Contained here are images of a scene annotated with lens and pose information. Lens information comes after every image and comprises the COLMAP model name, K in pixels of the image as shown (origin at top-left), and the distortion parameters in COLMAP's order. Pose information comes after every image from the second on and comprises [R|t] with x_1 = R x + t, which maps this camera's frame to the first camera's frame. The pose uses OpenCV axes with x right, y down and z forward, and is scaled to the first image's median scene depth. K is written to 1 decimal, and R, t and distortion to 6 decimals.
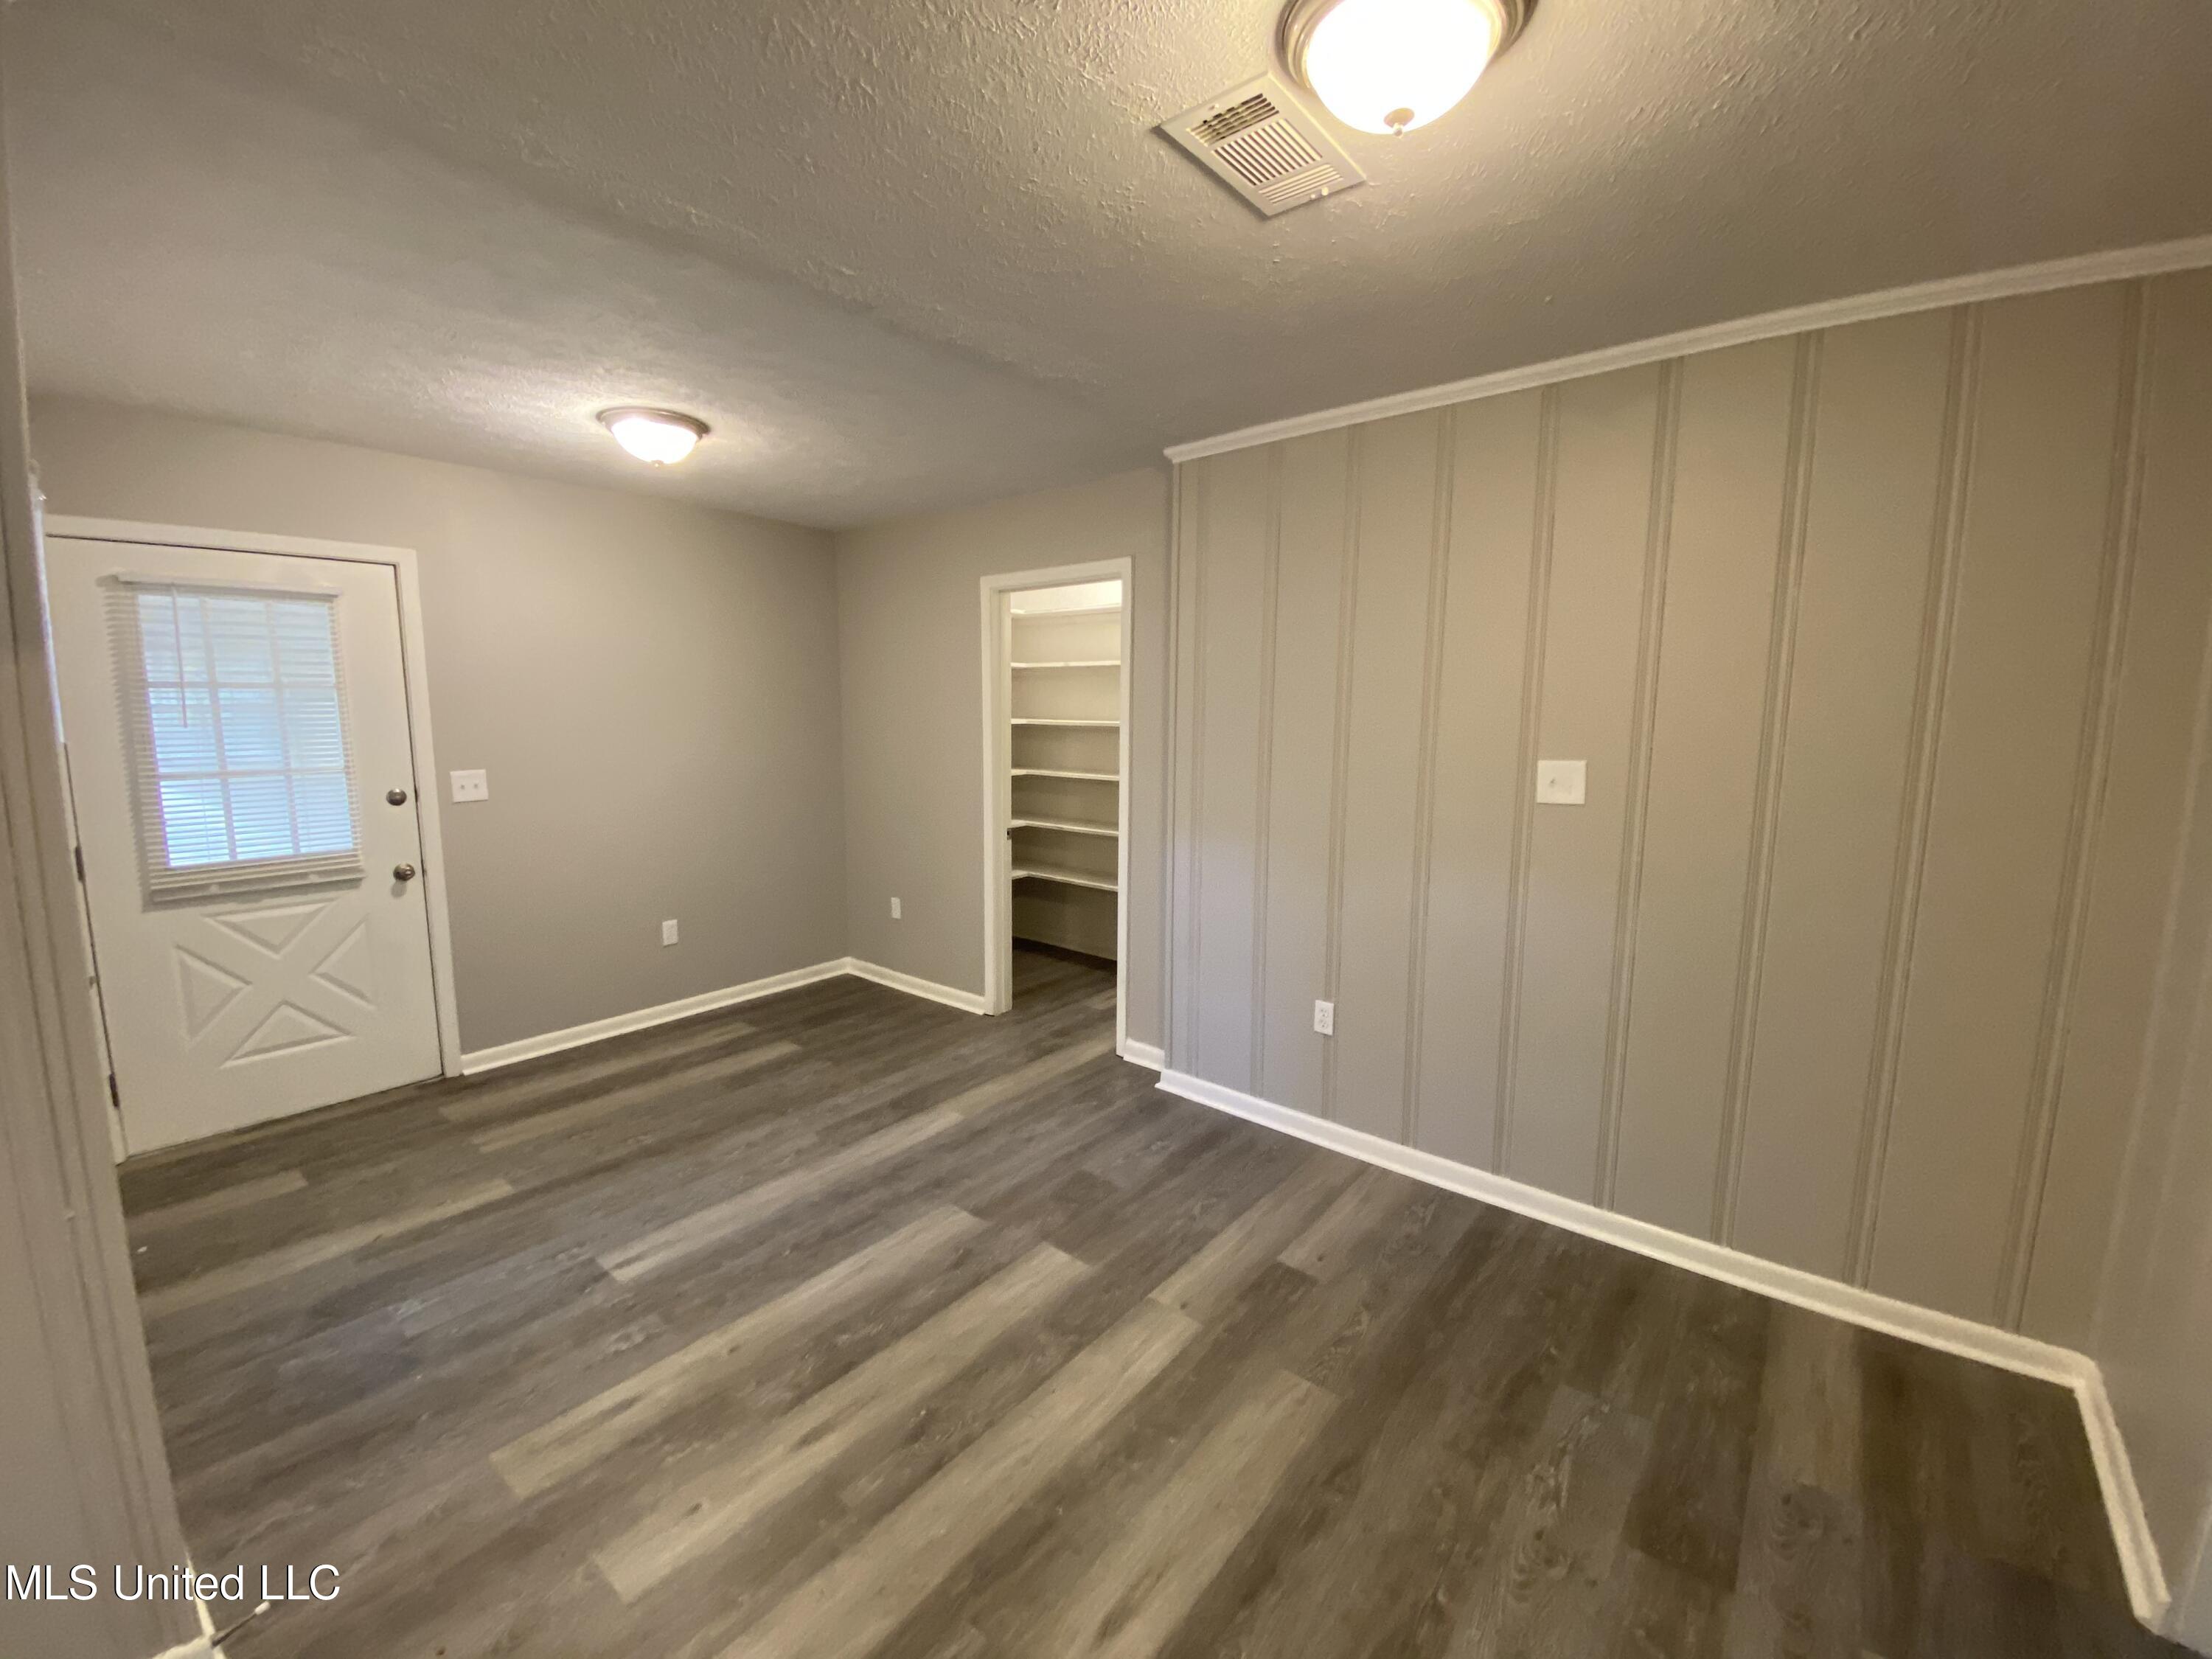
lens RADIAL K [[900.8, 0, 1106.0], [0, 900.8, 829.5], [0, 0, 1]] dist [0.021119, -0.020718]
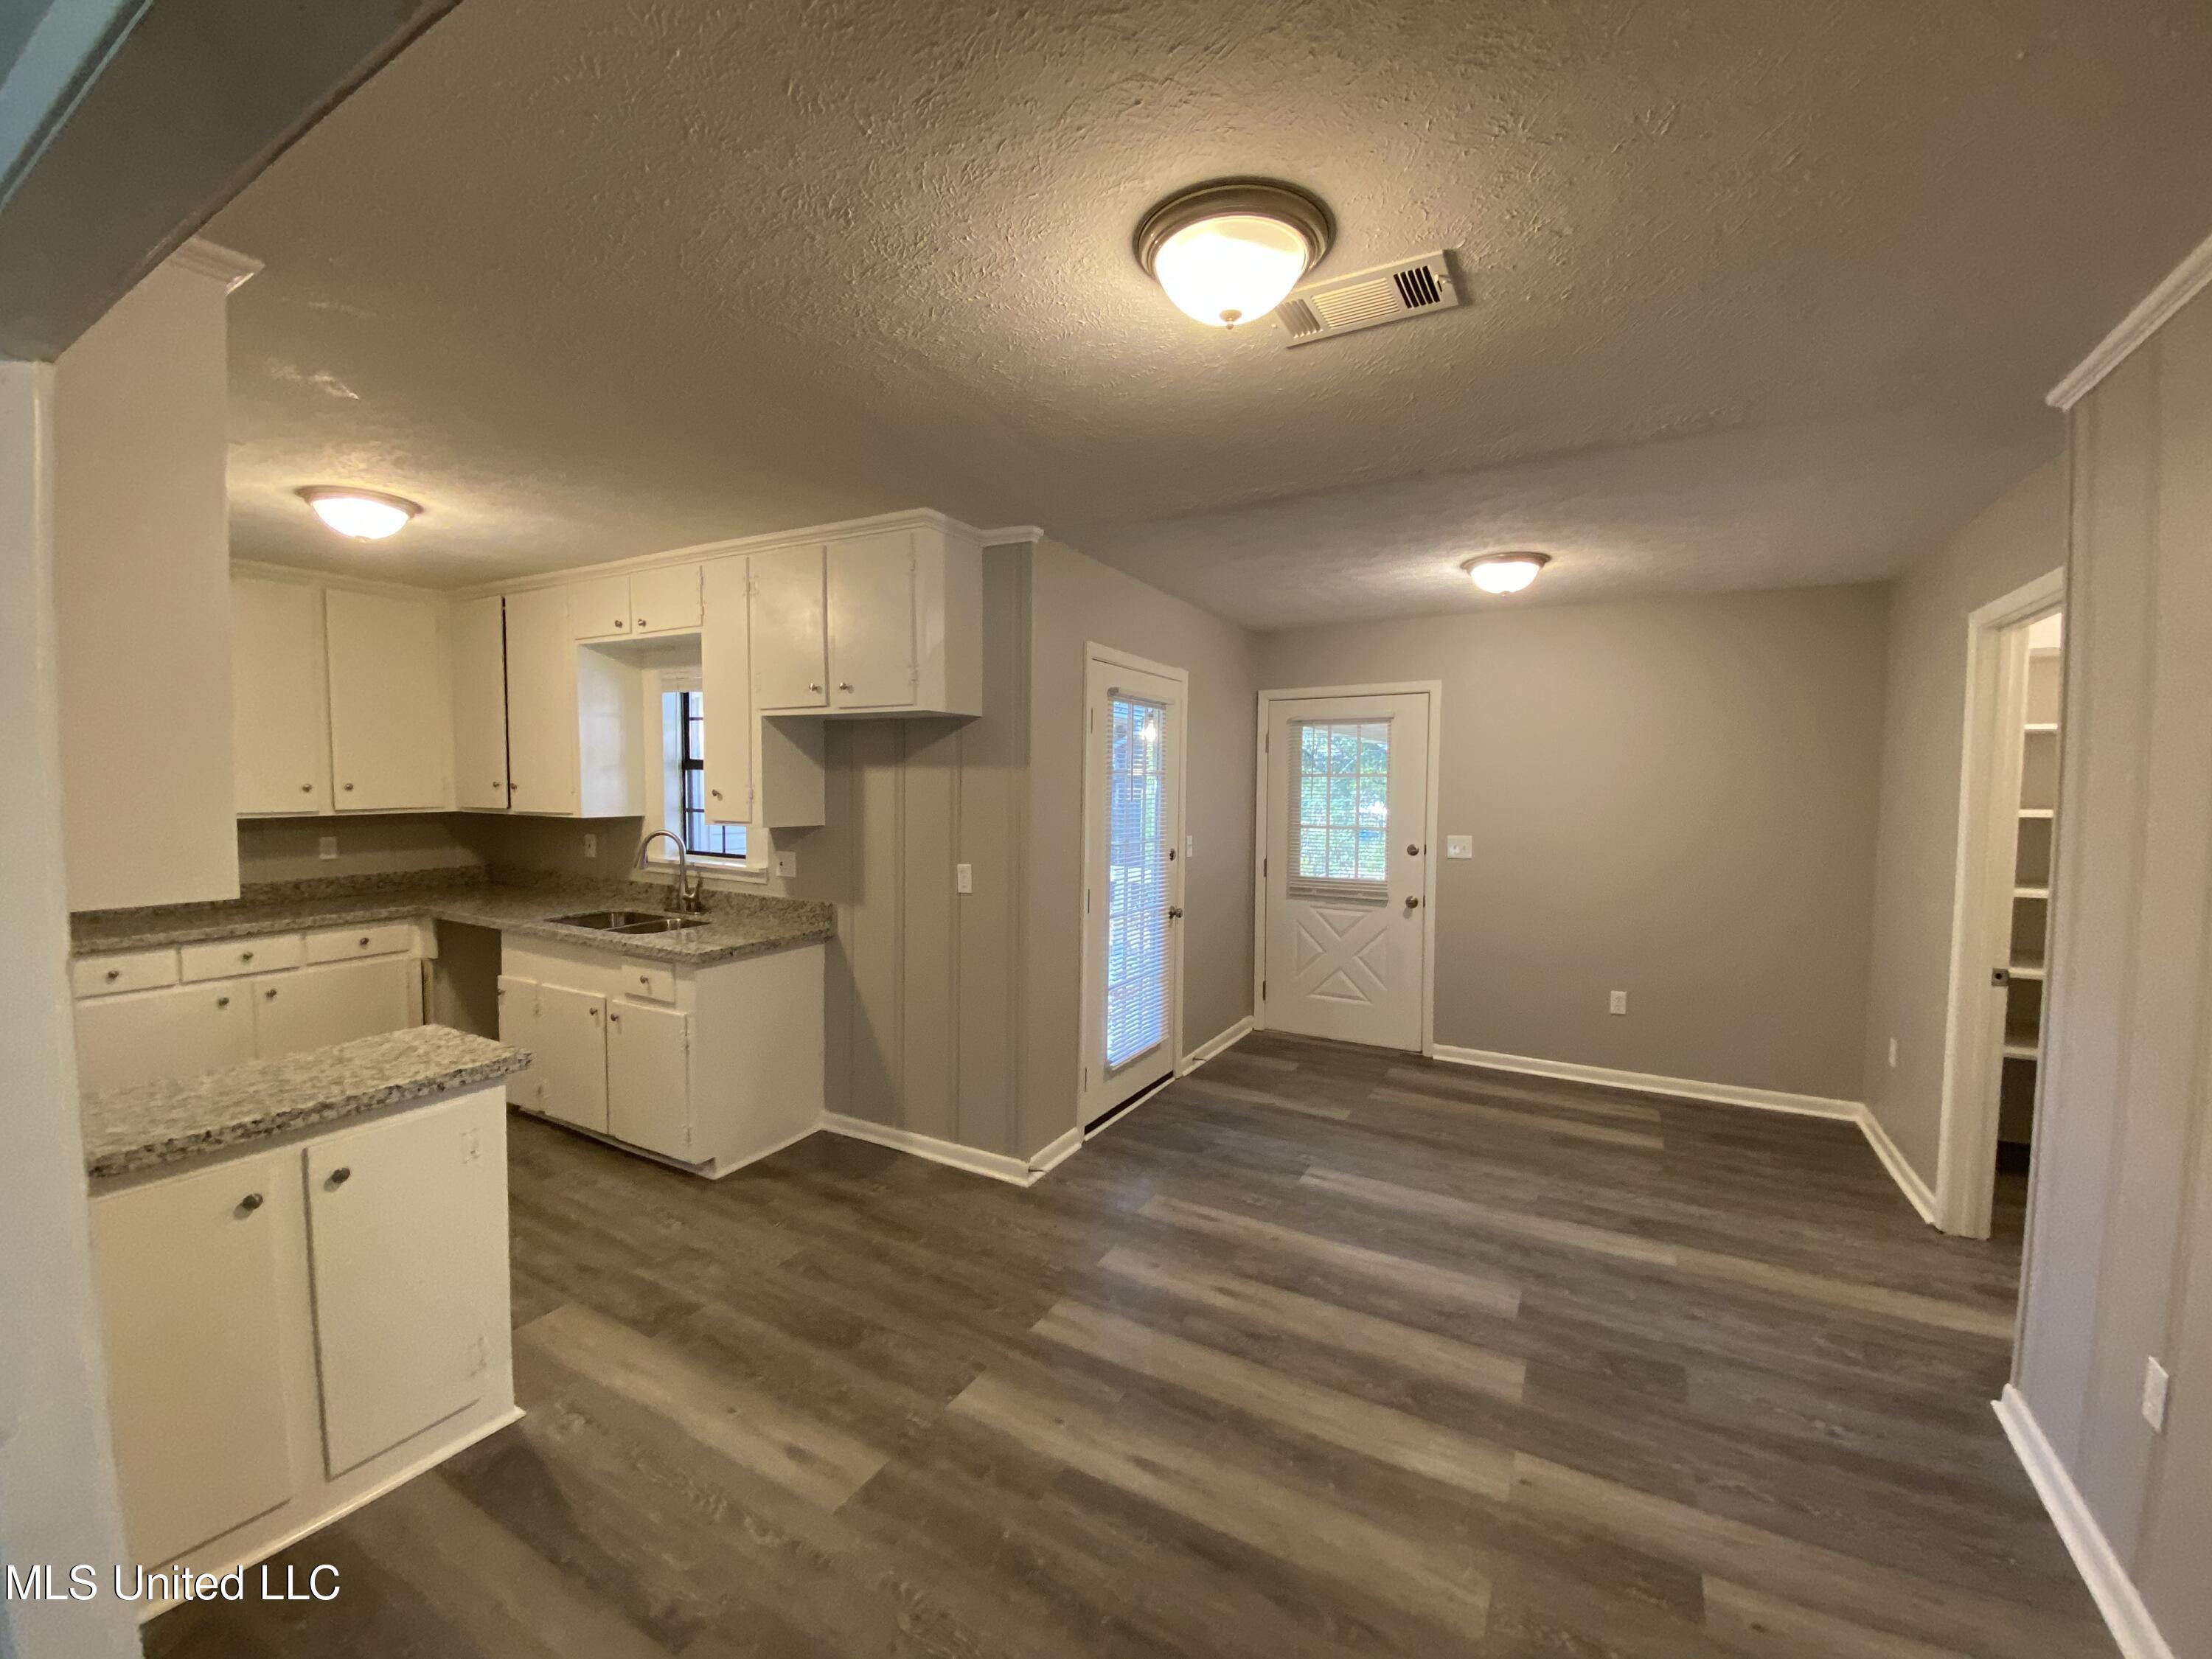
lens RADIAL K [[900.8, 0, 1106.0], [0, 900.8, 829.5], [0, 0, 1]] dist [0.021119, -0.020718]
pose [[0.173815, 0.053955, -0.983299, 0.637655], [-0.144448, 0.989095, 0.028740, -0.043600], [0.974127, 0.137040, 0.179713, 0.285043]]
